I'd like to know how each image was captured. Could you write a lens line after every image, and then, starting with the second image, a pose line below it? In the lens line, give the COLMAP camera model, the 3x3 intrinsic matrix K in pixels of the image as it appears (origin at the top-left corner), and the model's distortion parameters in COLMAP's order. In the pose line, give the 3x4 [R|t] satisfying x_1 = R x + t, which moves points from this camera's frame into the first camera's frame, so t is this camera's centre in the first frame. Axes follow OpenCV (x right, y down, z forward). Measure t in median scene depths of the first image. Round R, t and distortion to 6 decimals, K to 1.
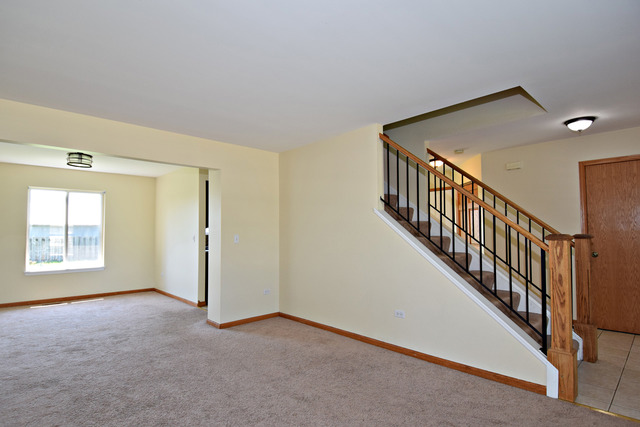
lens RADIAL K [[335.3, 0, 314.5], [0, 335.3, 216.7], [0, 0, 1]] dist [0.015608, -0.000977]
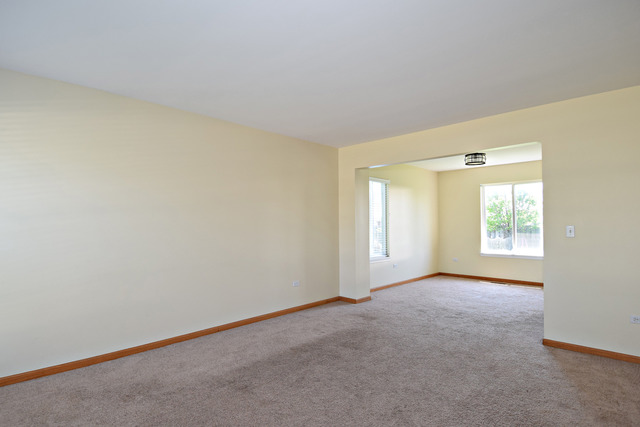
lens RADIAL K [[335.3, 0, 314.5], [0, 335.3, 216.7], [0, 0, 1]] dist [0.015608, -0.000977]
pose [[0.049408, -0.015758, -0.998654, 0.577226], [0.051923, 0.998564, -0.013187, 0.020157], [0.997428, -0.051202, 0.050156, 0.518588]]
